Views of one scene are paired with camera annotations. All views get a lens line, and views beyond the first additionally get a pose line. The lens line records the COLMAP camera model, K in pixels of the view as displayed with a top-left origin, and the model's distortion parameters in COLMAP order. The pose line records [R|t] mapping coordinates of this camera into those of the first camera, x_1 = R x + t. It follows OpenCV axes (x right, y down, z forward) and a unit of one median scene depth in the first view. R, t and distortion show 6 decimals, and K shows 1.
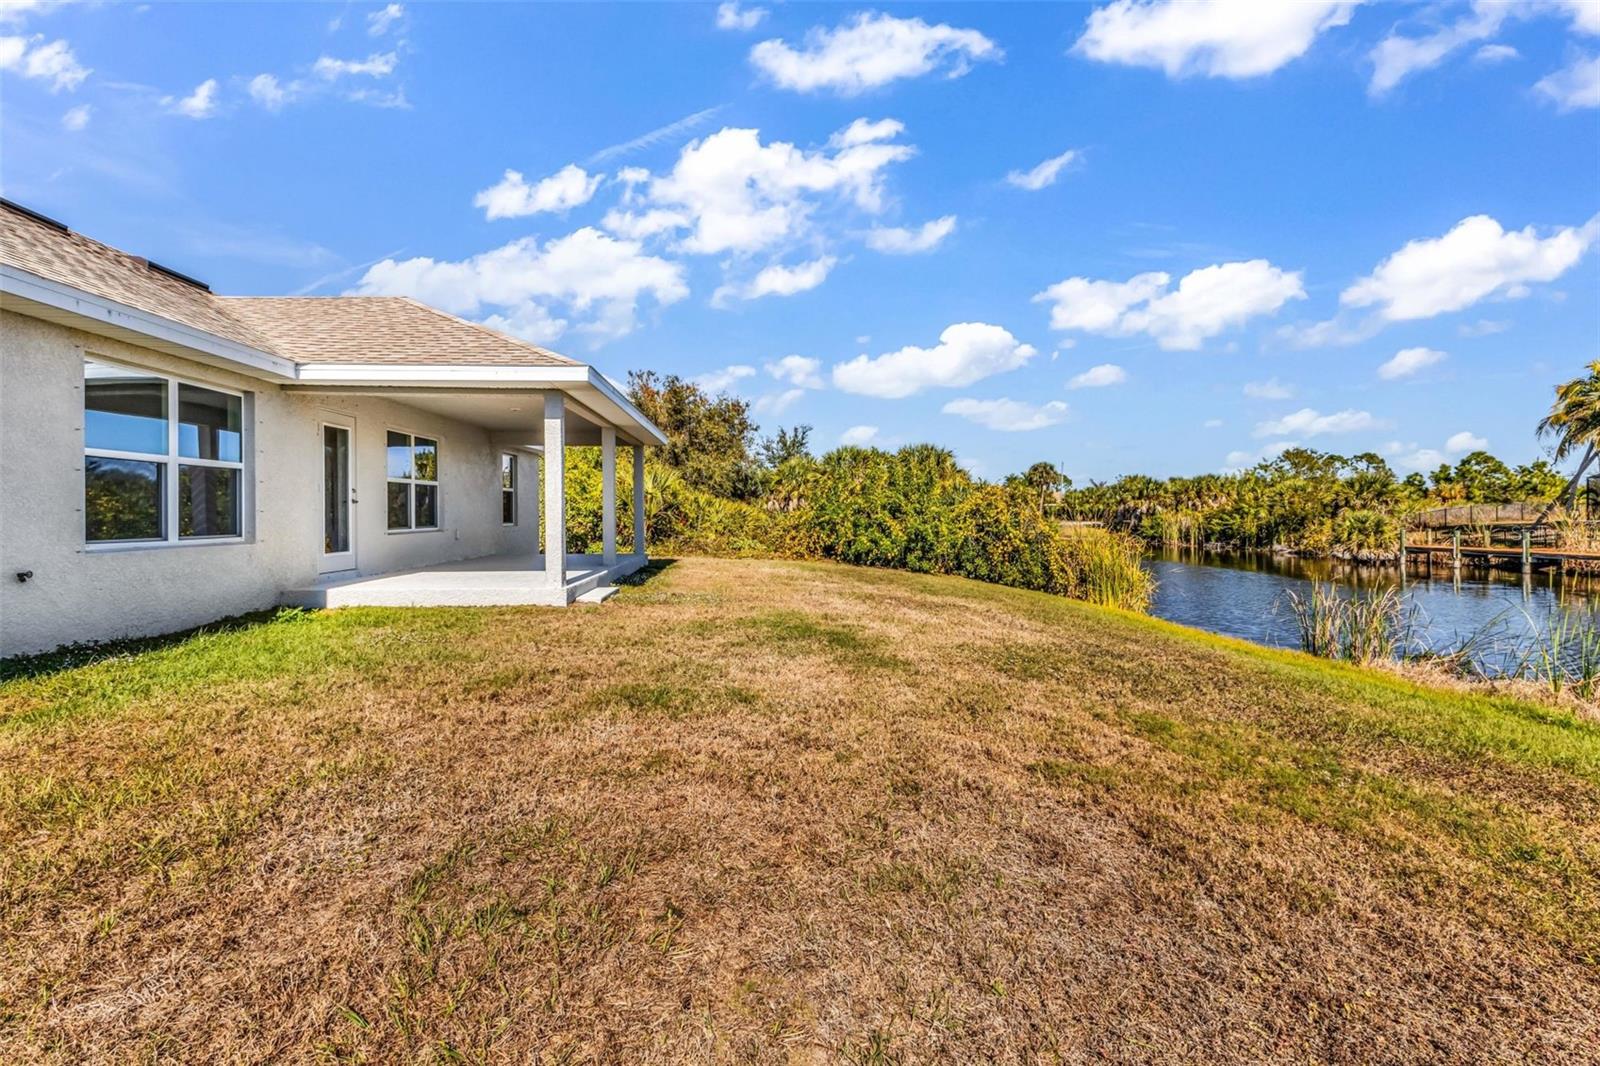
lens RADIAL K [[696.8, 0, 785.6], [0, 696.8, 509.7], [0, 0, 1]] dist [0.010018, -0.000755]
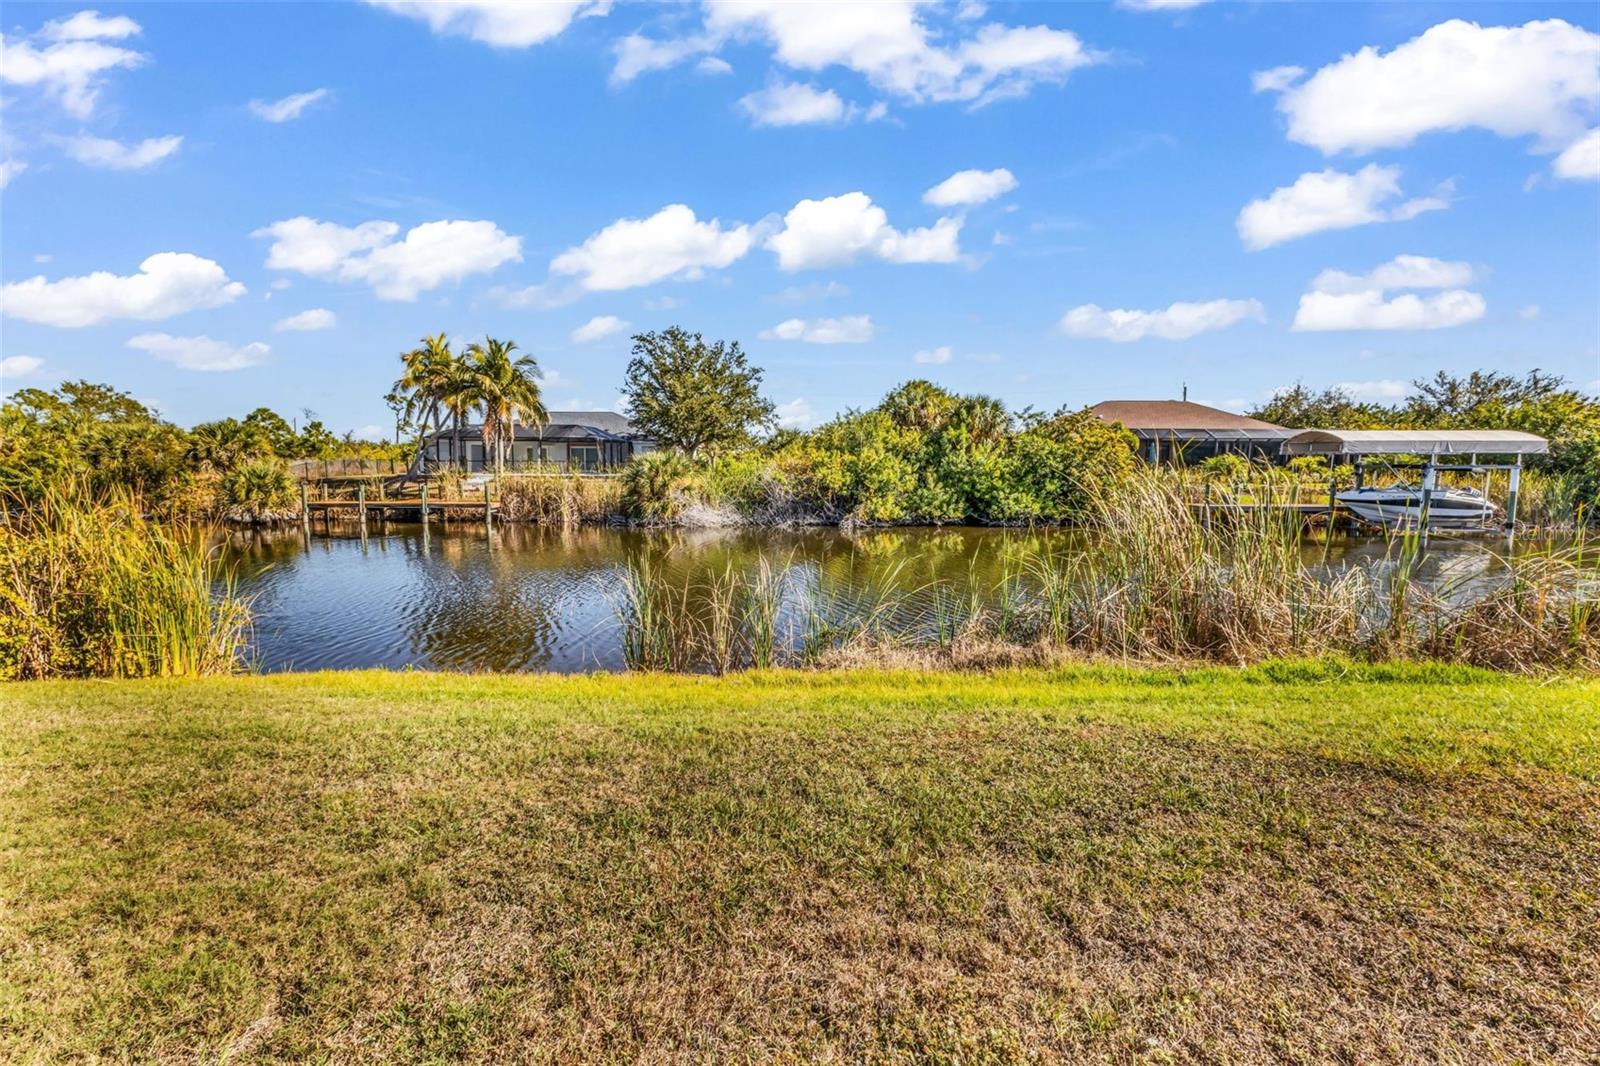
lens RADIAL K [[696.8, 0, 811.0], [0, 696.8, 522.5], [0, 0, 1]] dist [0.010018, -0.000755]
pose [[0.085779, -0.075761, 0.993430, 0.031644], [-0.006986, 0.997034, 0.076639, 0.002674], [-0.996290, -0.013514, 0.084995, 0.262241]]
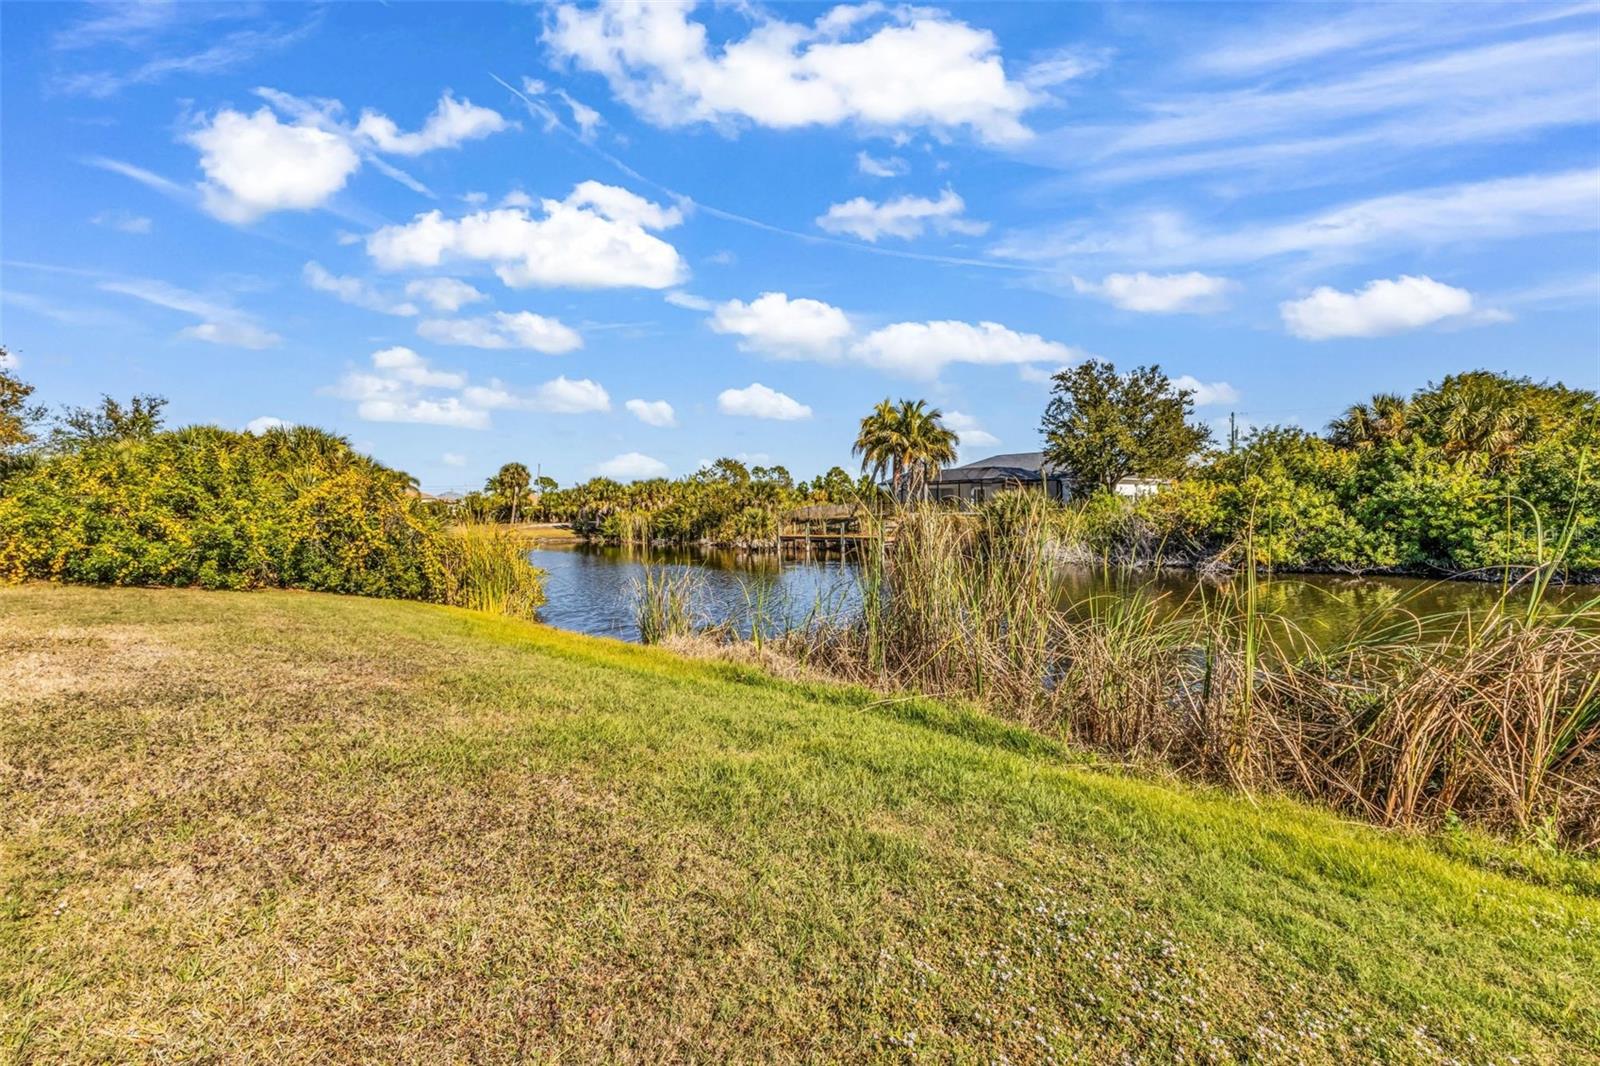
lens RADIAL K [[696.8, 0, 786.9], [0, 696.8, 524.6], [0, 0, 1]] dist [0.010018, -0.000755]
pose [[0.768035, -0.021898, 0.640033, 0.083608], [0.011833, 0.999730, 0.020005, 0.006379], [-0.640298, -0.007791, 0.768087, 0.023653]]
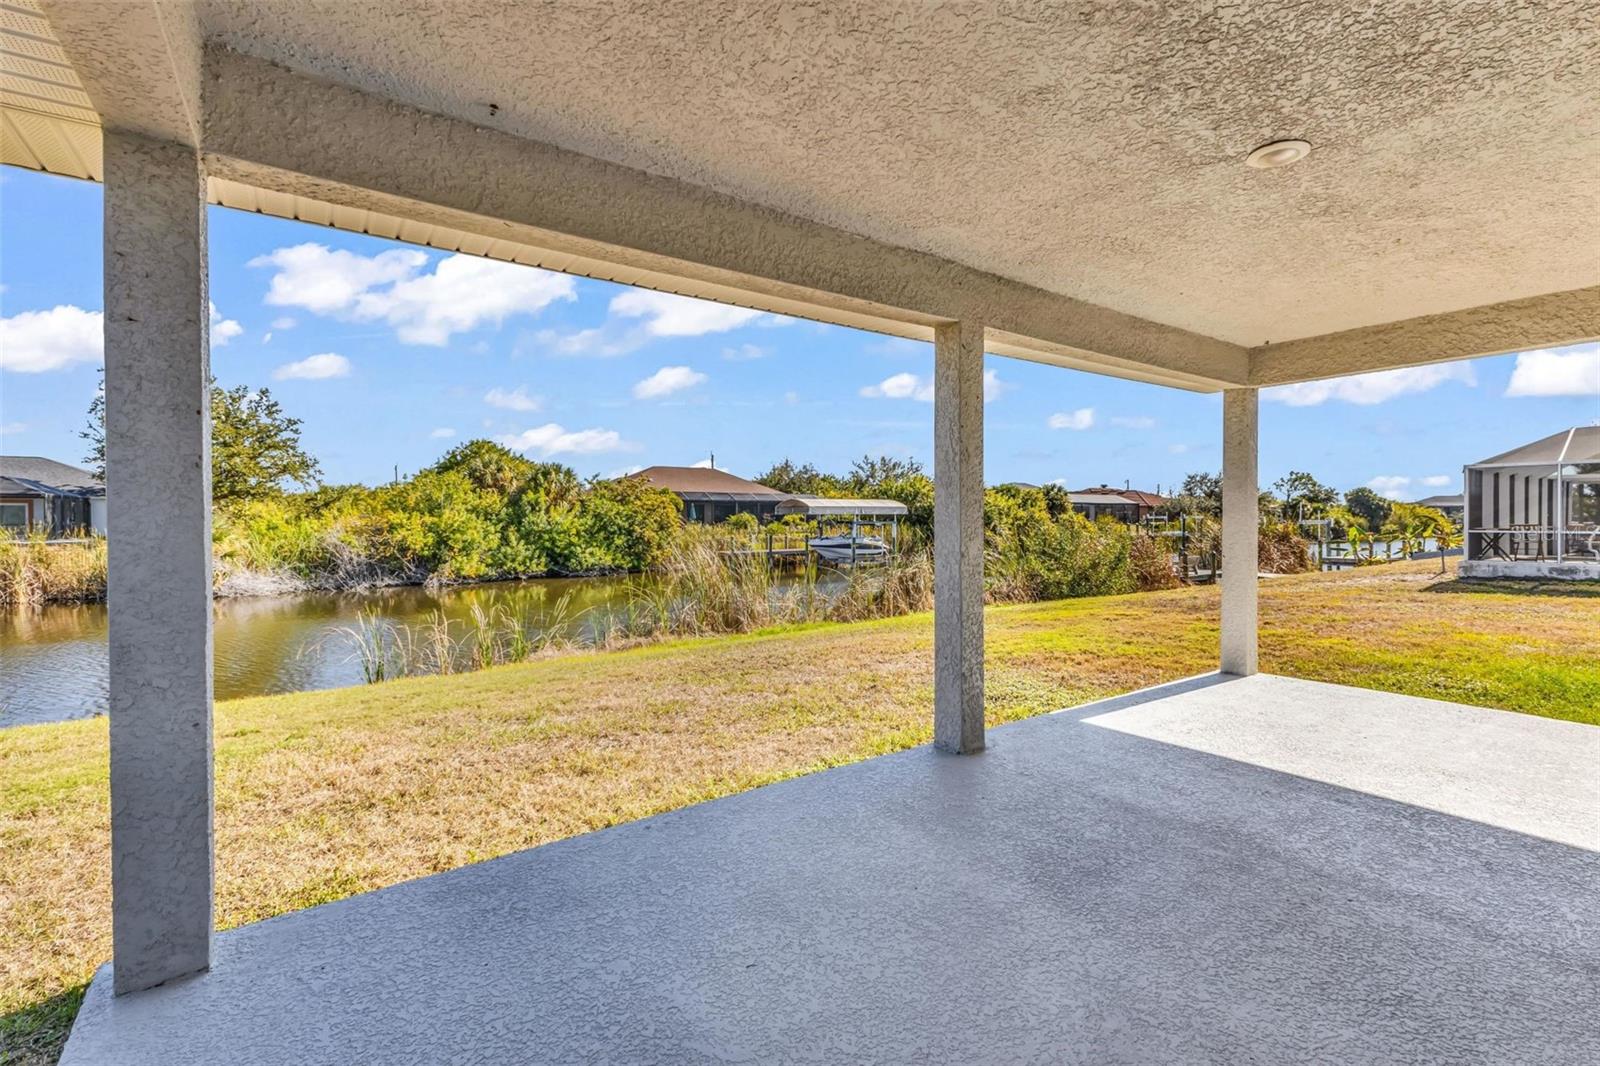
lens RADIAL K [[696.8, 0, 802.4], [0, 696.8, 525.7], [0, 0, 1]] dist [0.010018, -0.000755]
pose [[-0.505271, -0.004452, 0.862949, -0.120451], [0.004191, 0.999962, 0.007613, -0.007771], [-0.862950, 0.007463, -0.505234, 0.330251]]
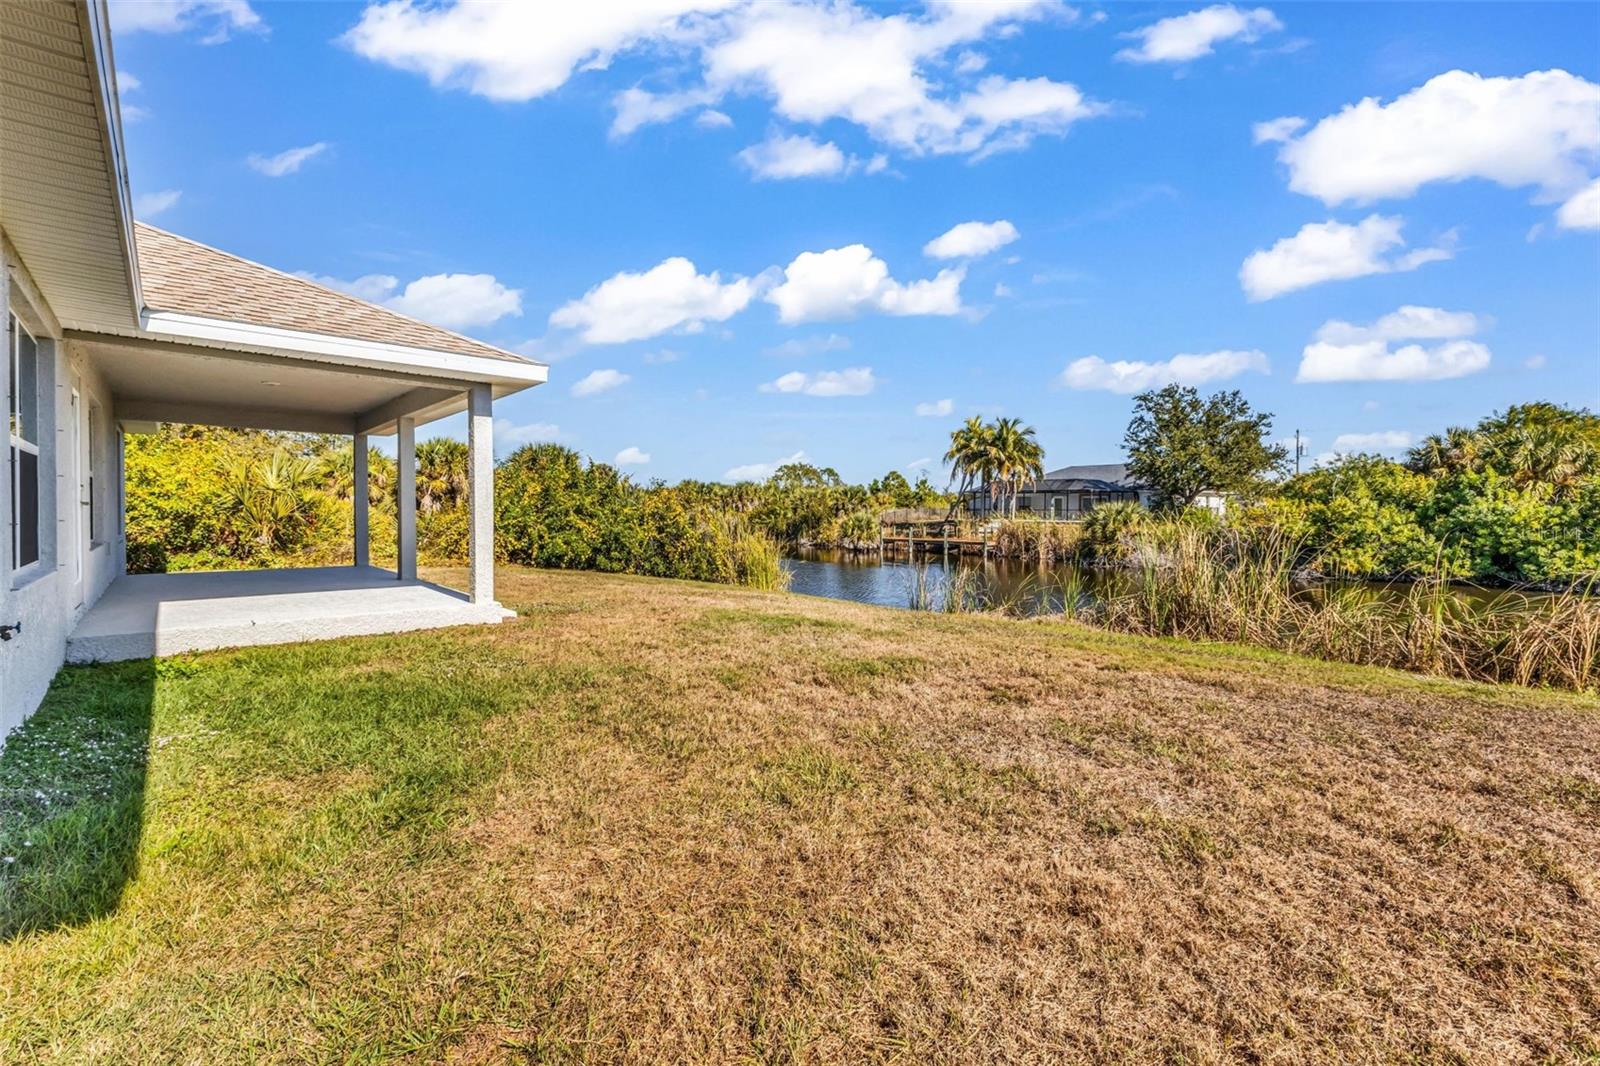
lens RADIAL K [[696.8, 0, 794.7], [0, 696.8, 512.6], [0, 0, 1]] dist [0.010018, -0.000755]
pose [[0.789820, 0.004165, 0.613325, -0.106022], [-0.007740, 0.999965, 0.003177, -0.002248], [-0.613290, -0.007256, 0.789824, 0.009775]]
